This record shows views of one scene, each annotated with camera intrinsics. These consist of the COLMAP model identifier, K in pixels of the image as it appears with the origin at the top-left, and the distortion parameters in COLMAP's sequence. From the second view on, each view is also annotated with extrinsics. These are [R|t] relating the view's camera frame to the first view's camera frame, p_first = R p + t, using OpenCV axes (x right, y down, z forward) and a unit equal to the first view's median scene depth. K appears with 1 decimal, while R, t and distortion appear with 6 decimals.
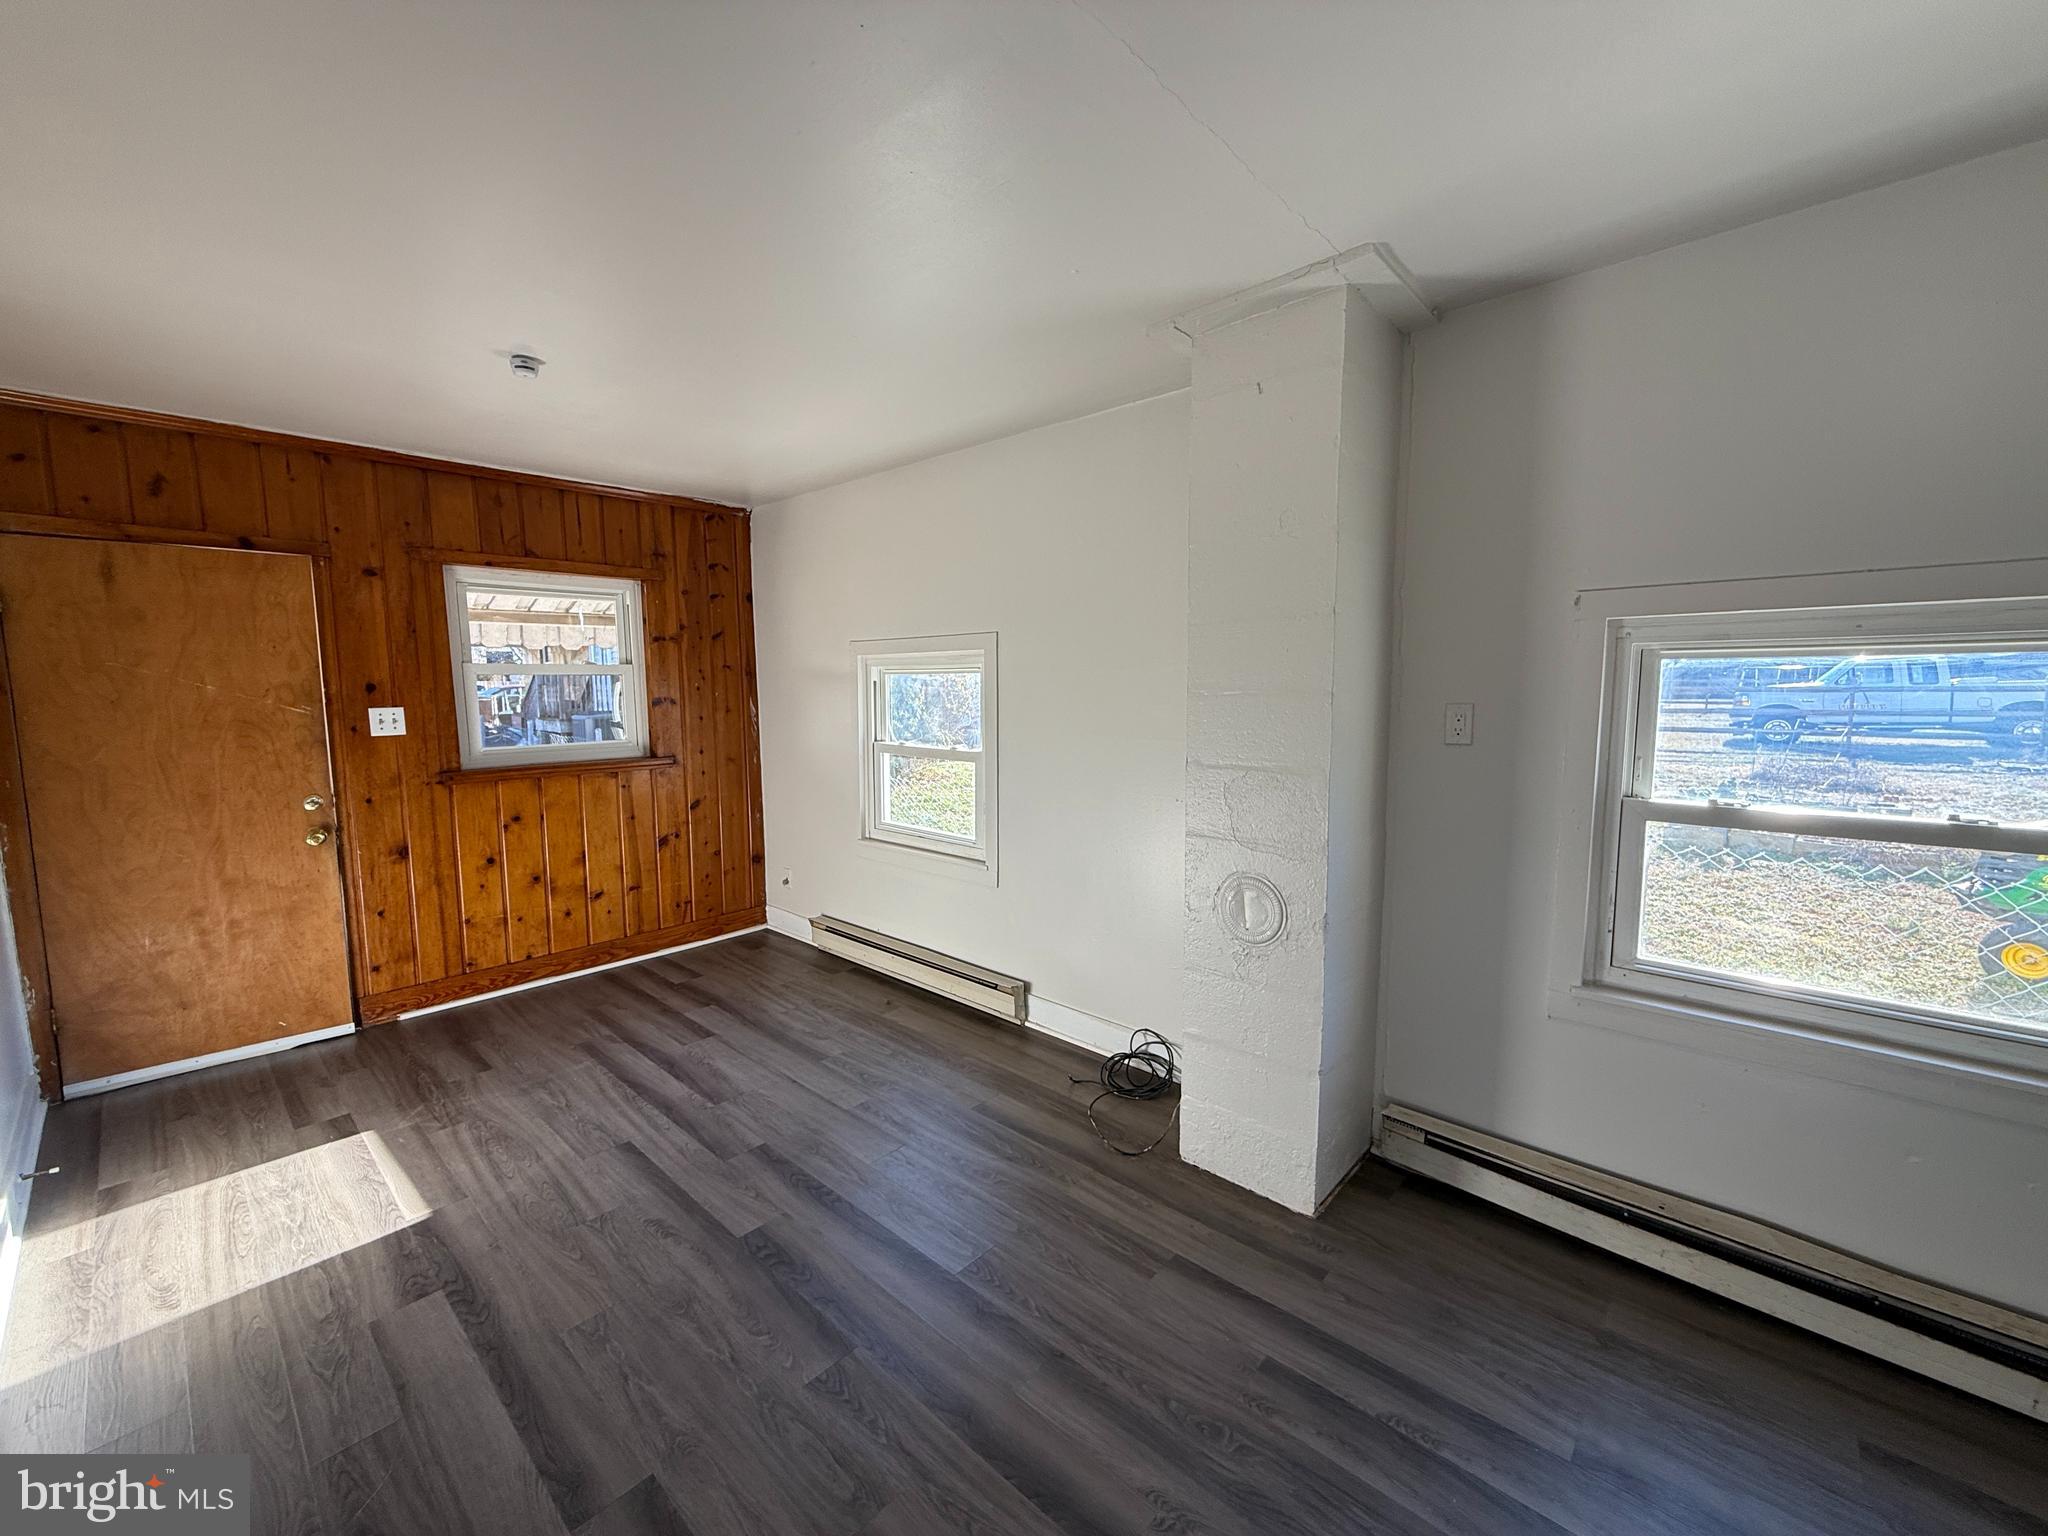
lens RADIAL K [[815.0, 0, 1017.8], [0, 815.0, 770.5], [0, 0, 1]] dist [0.000624, -0.000367]
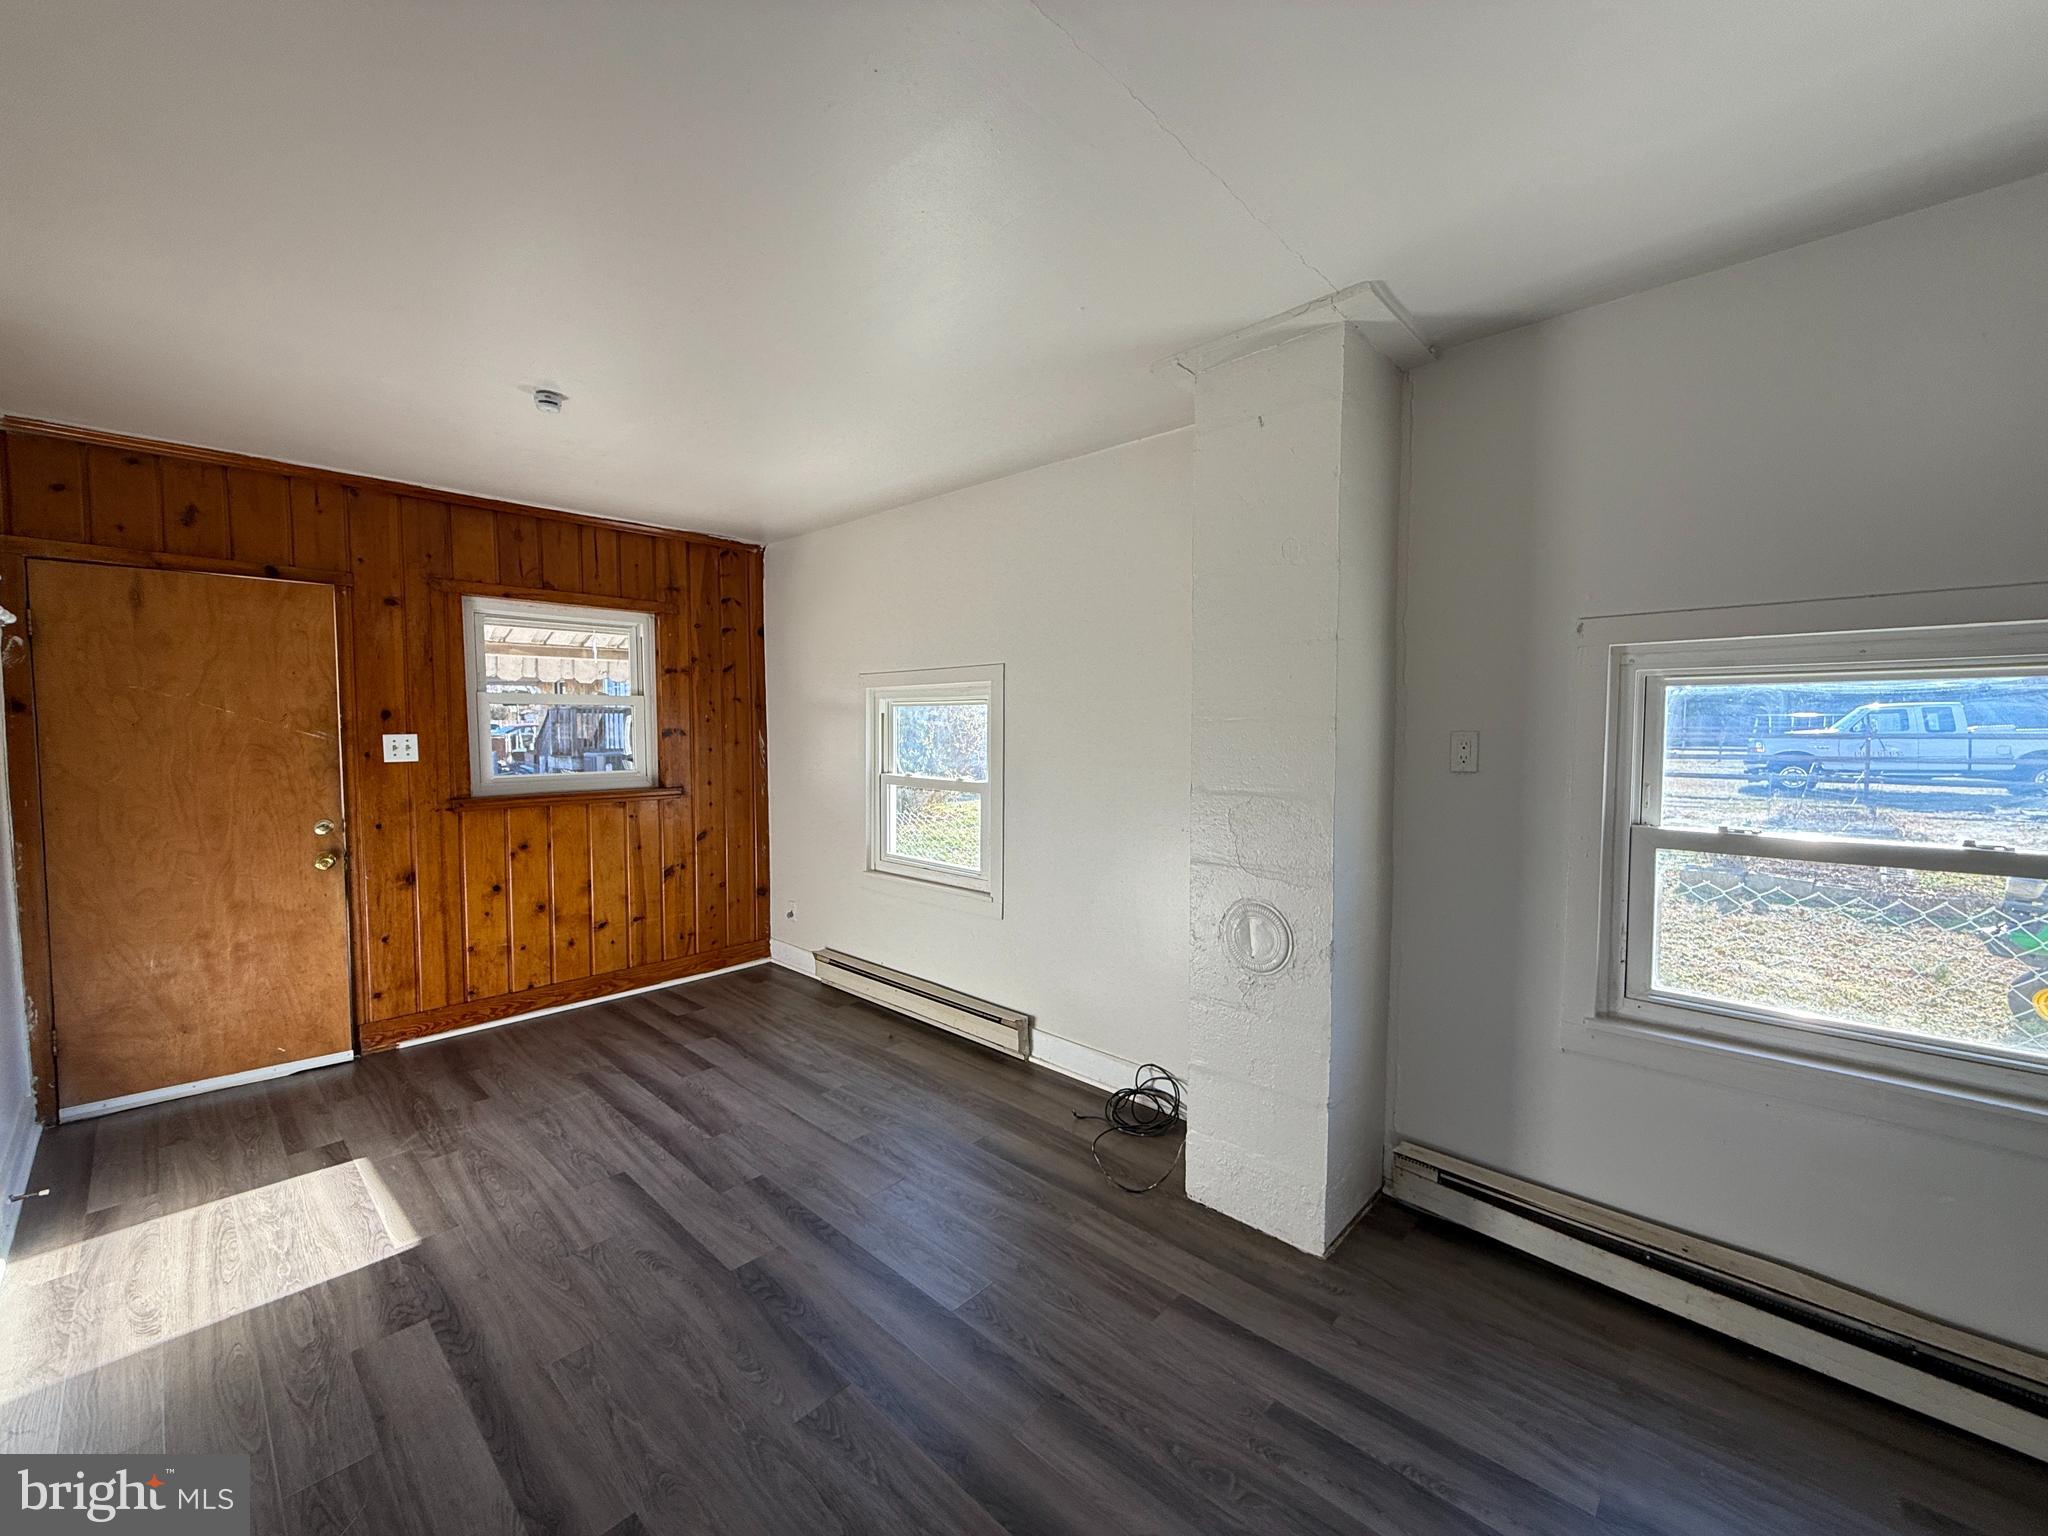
lens RADIAL K [[815.5, 0, 1017.8], [0, 815.5, 771.1], [0, 0, 1]] dist [0.000574, -0.000305]
pose [[0.999909, 0.007520, -0.011159, 0.004562], [-0.008092, 0.998608, -0.052115, 0.017947], [0.010752, 0.052201, 0.998579, -0.001424]]
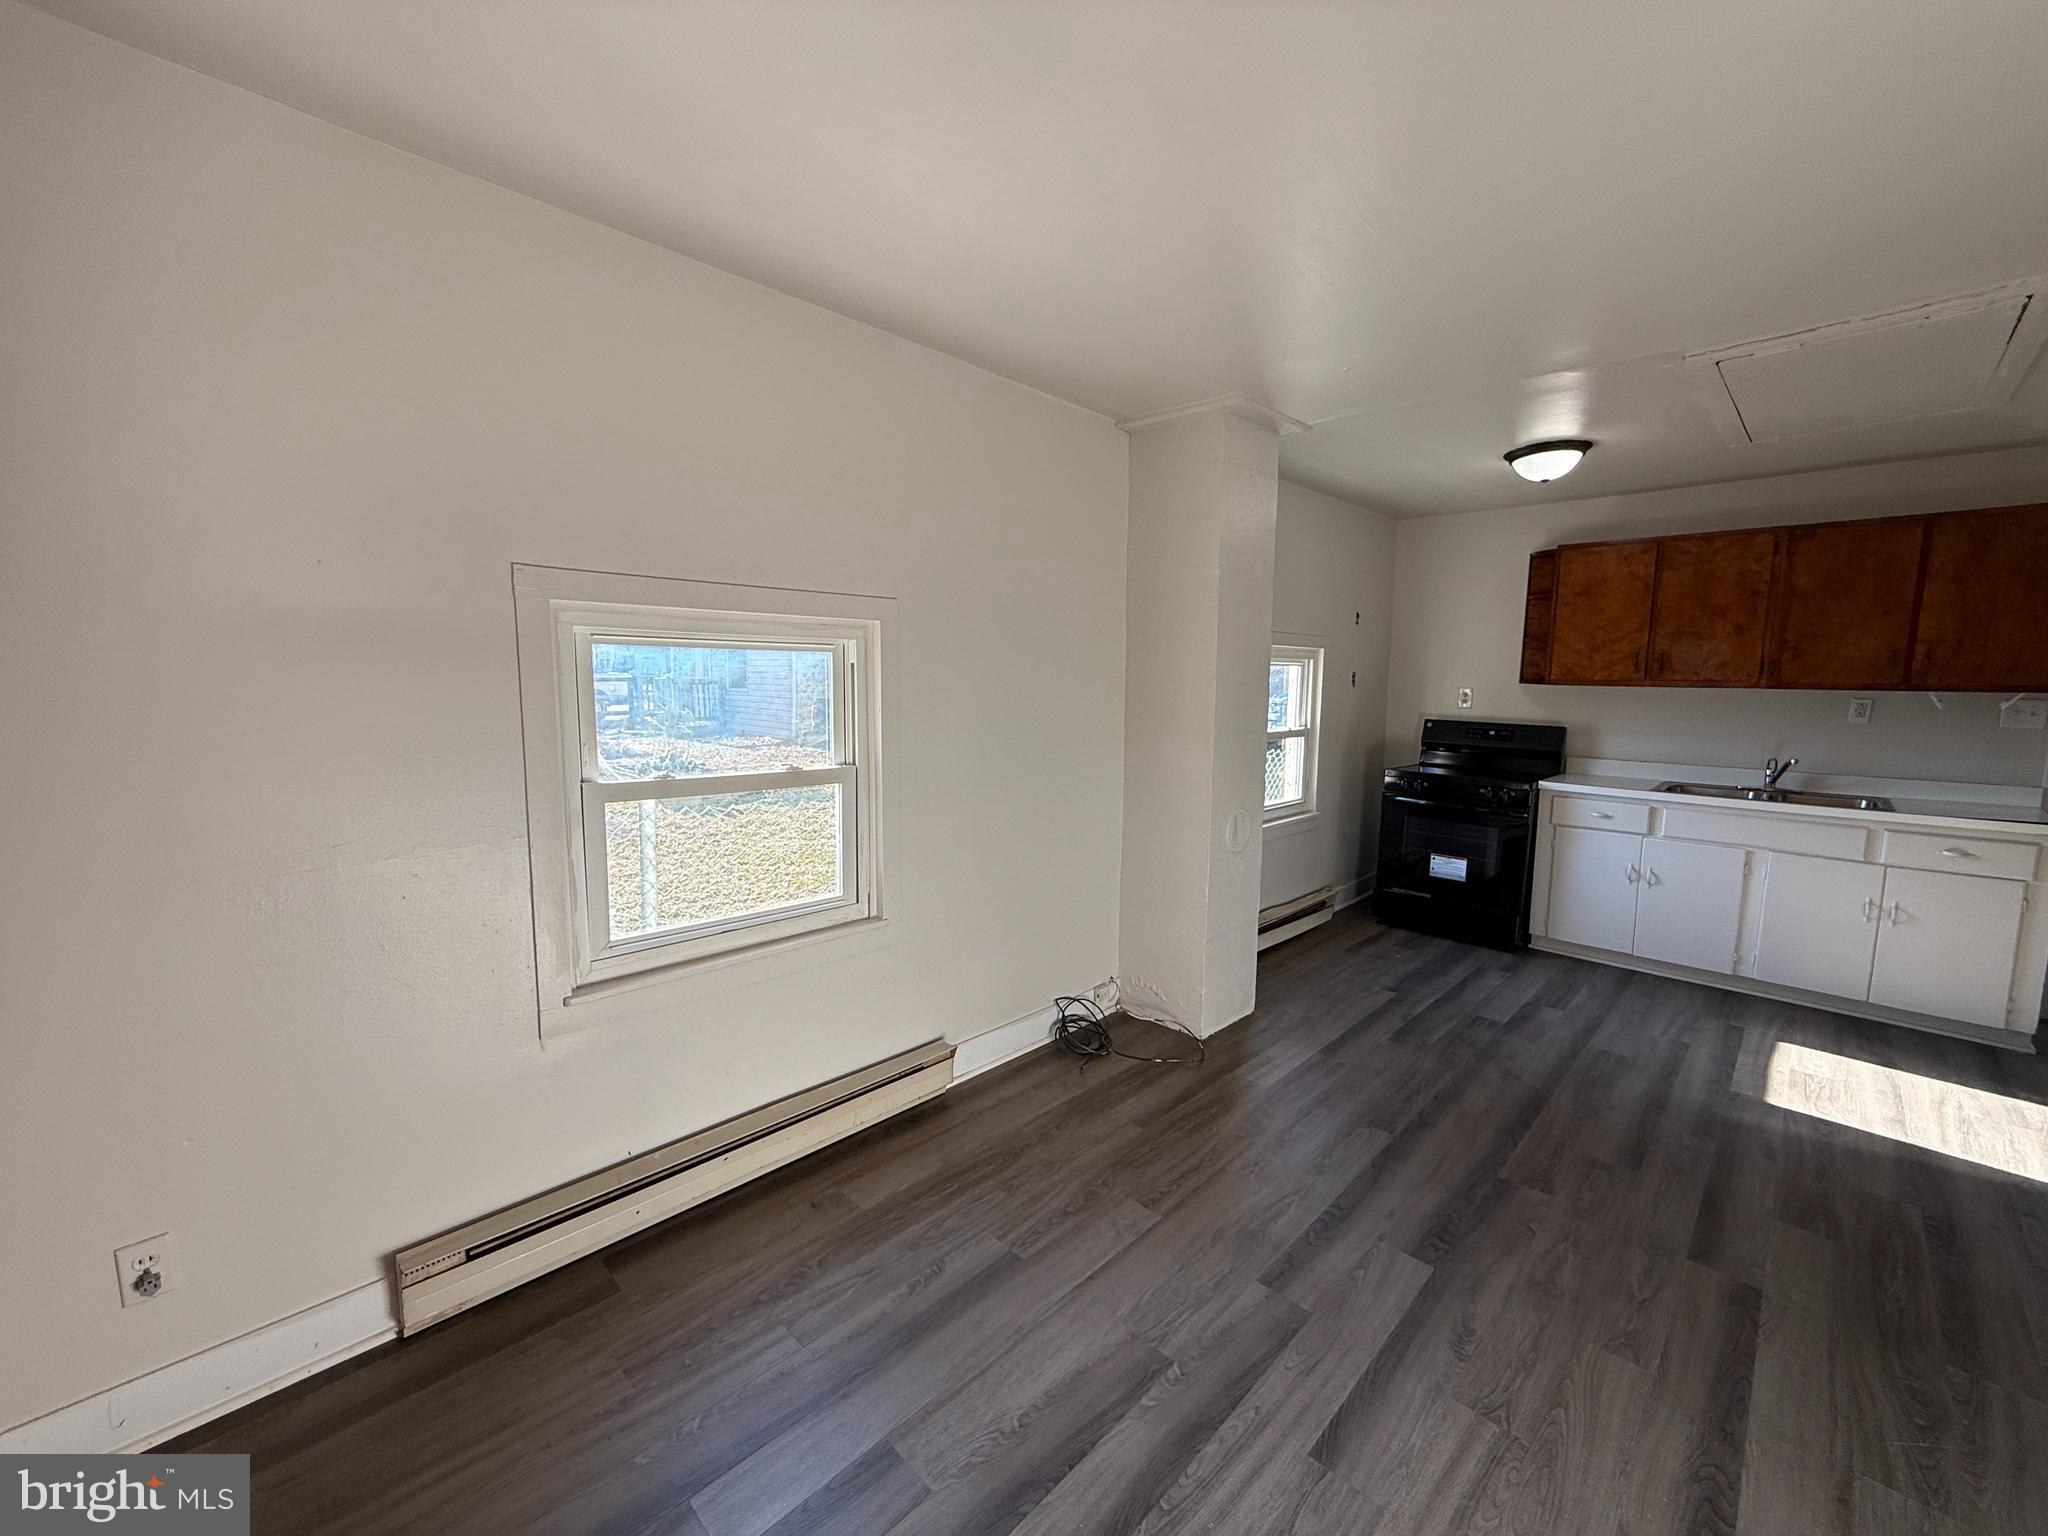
lens RADIAL K [[815.5, 0, 1017.8], [0, 815.5, 771.1], [0, 0, 1]] dist [0.000574, -0.000305]
pose [[0.039221, -0.110644, 0.993086, -0.899314], [0.096119, 0.989660, 0.106466, -0.096839], [-0.994597, 0.091279, 0.049450, 1.011509]]
